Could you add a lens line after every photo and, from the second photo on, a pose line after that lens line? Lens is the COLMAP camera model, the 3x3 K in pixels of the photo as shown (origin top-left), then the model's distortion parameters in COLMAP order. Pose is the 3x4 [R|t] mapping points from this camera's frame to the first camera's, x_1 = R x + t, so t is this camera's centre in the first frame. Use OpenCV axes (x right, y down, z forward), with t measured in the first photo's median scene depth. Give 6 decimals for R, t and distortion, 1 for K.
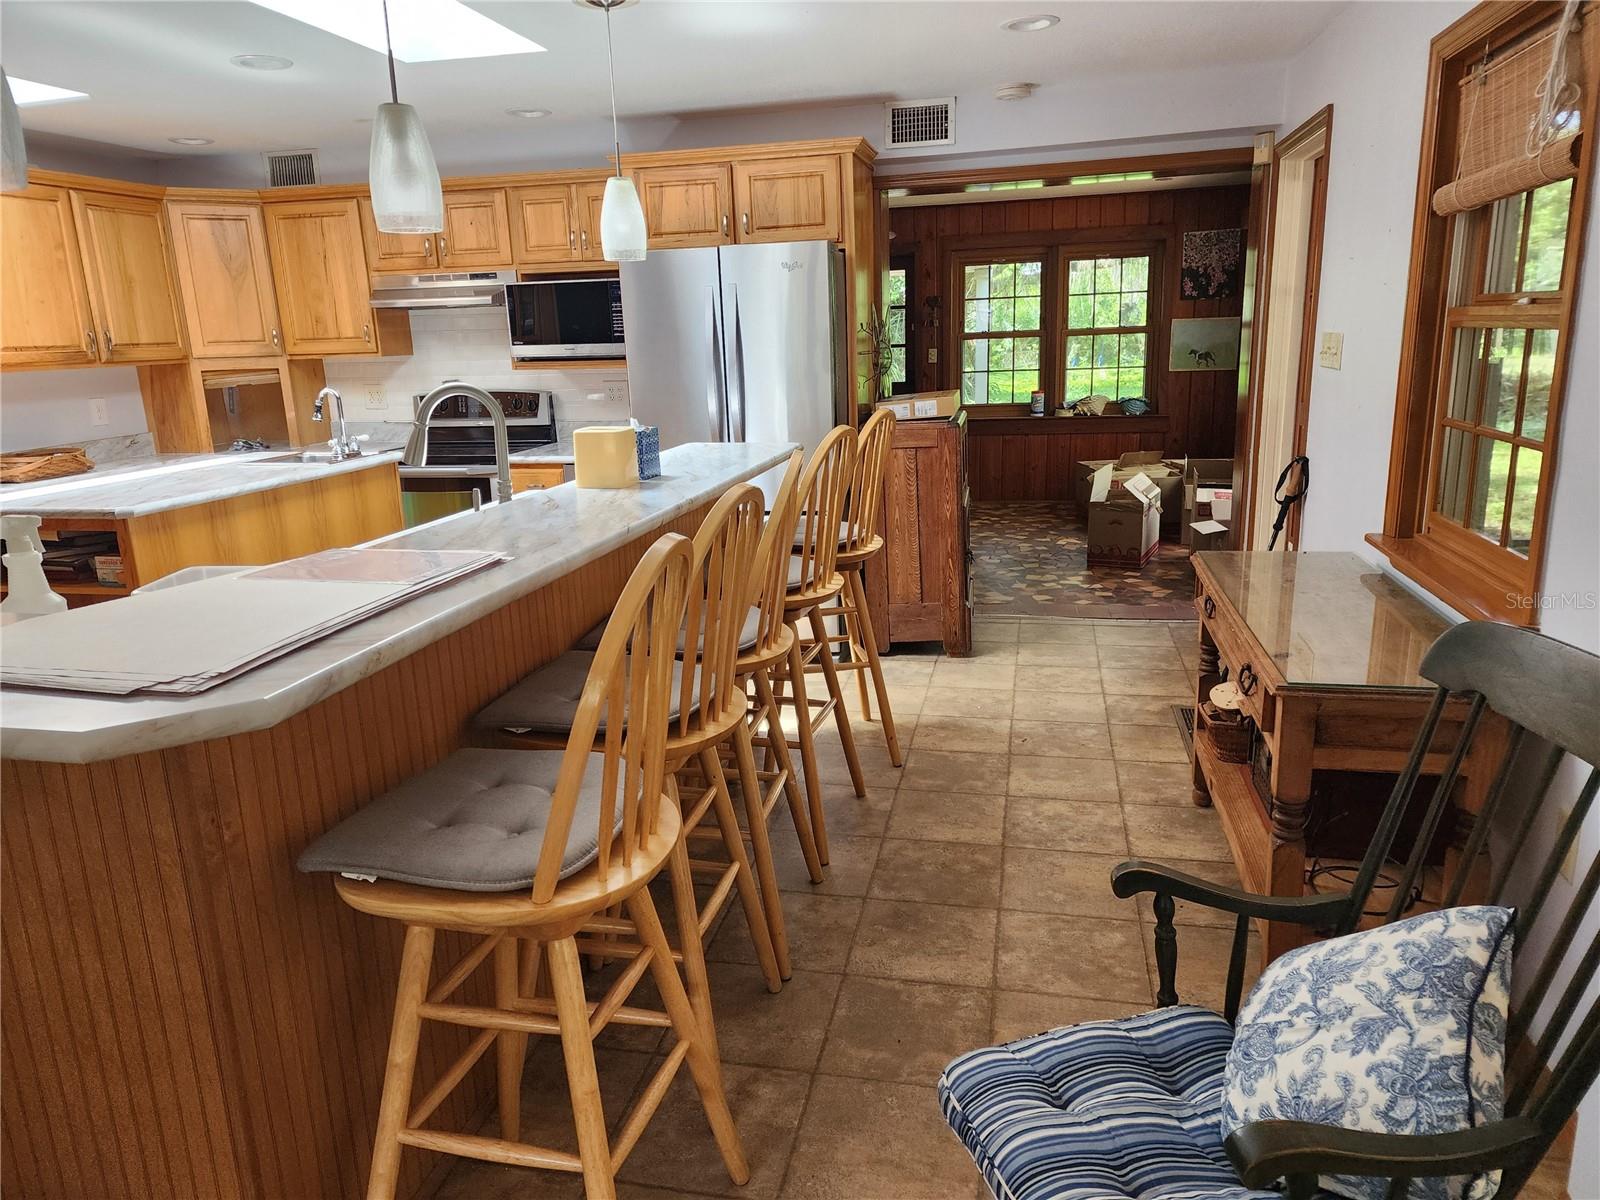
lens RADIAL K [[1070.6, 0, 806.8], [0, 1070.6, 597.8], [0, 0, 1]] dist [0.072709, -0.070603]
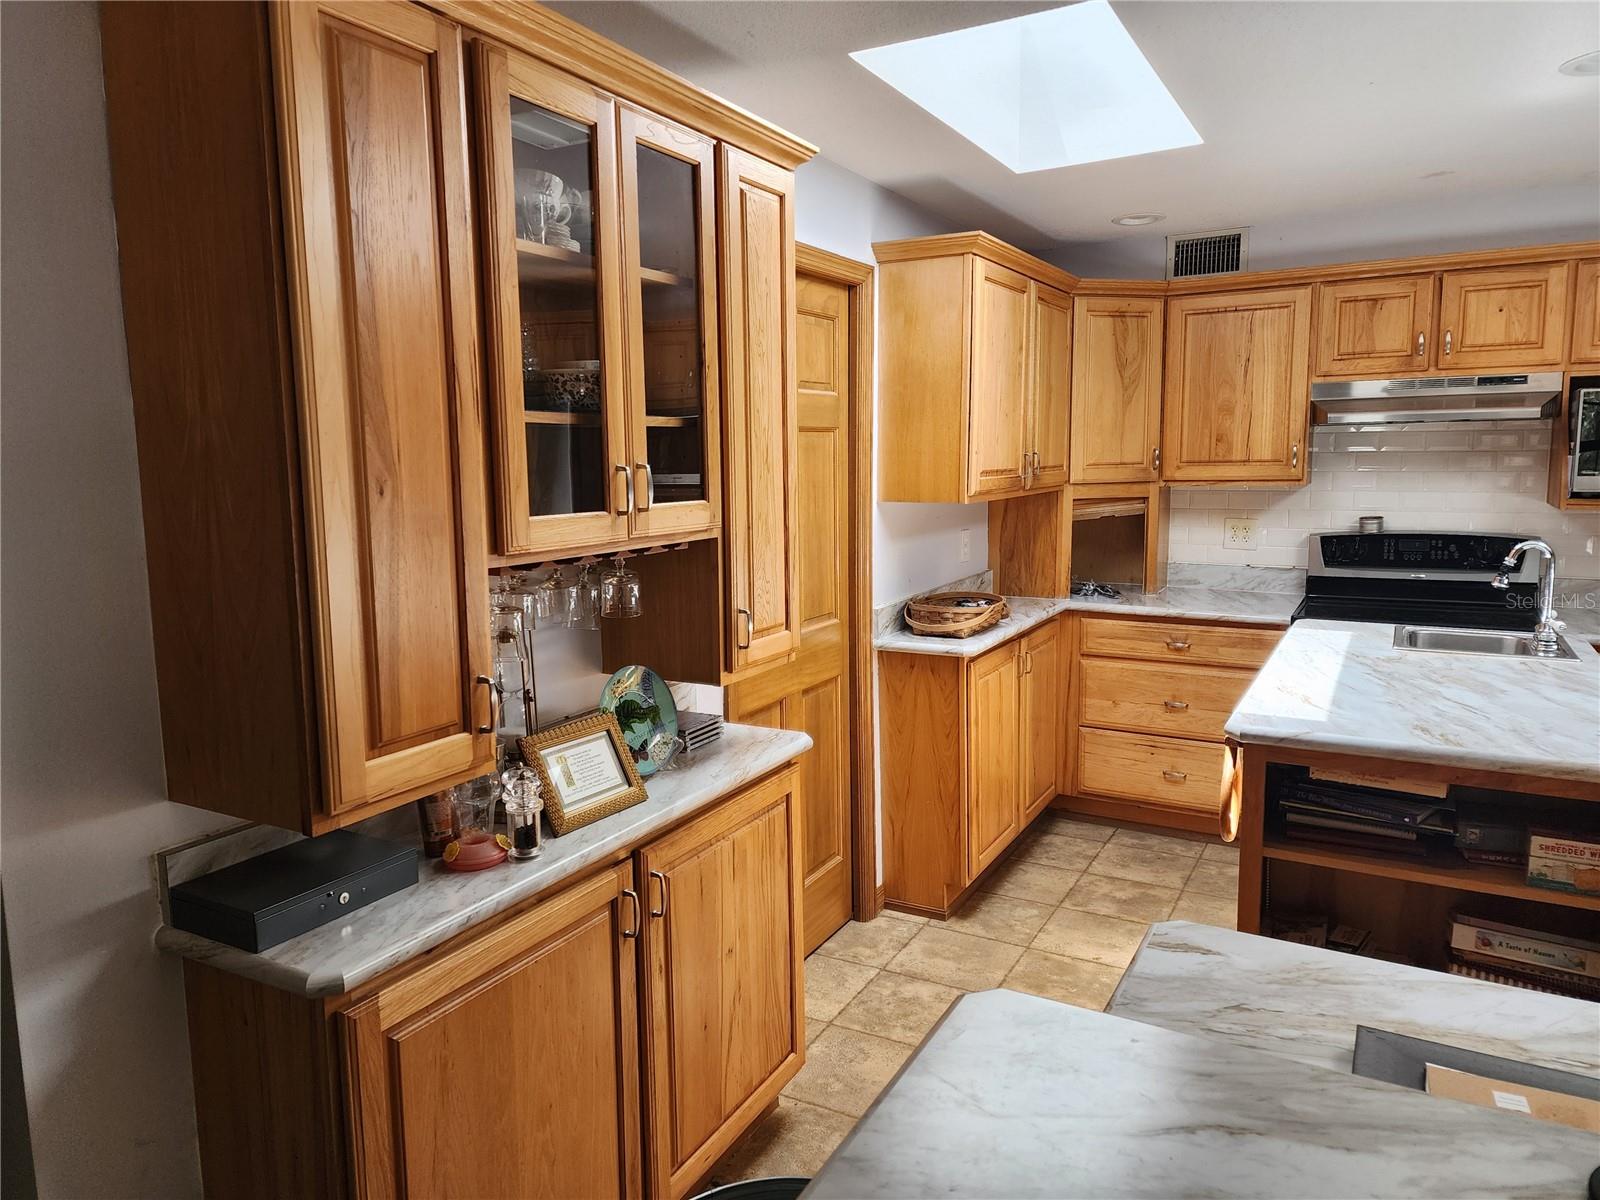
lens RADIAL K [[1070.6, 0, 815.4], [0, 1070.6, 590.6], [0, 0, 1]] dist [0.072709, -0.070603]
pose [[0.960621, 0.054644, -0.272435, -0.543485], [-0.083709, 0.991834, -0.096222, -0.049902], [0.264952, 0.115238, 0.957351, 0.198813]]
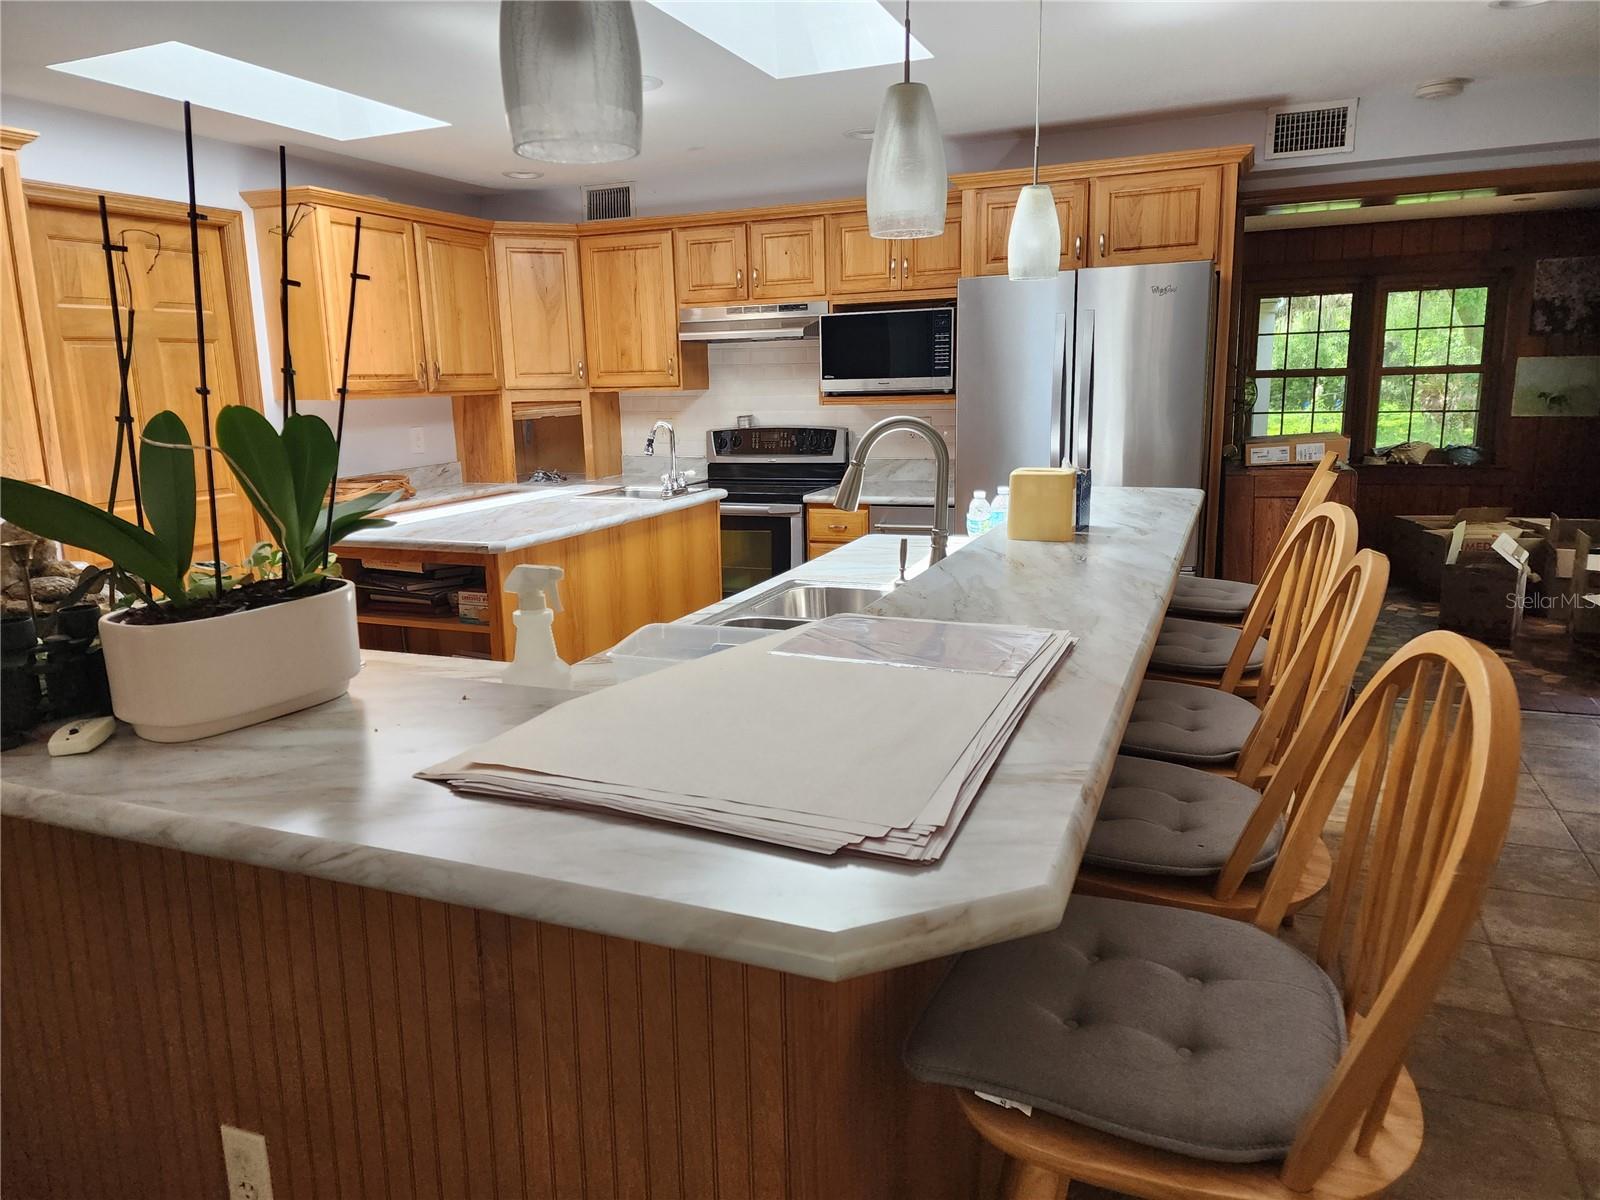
lens RADIAL K [[1070.6, 0, 792.7], [0, 1070.6, 588.3], [0, 0, 1]] dist [0.072709, -0.070603]
pose [[0.983781, 0.045105, -0.173610, -0.125063], [-0.052638, 0.997850, -0.039036, -0.011893], [0.171476, 0.047541, 0.984040, 0.075000]]
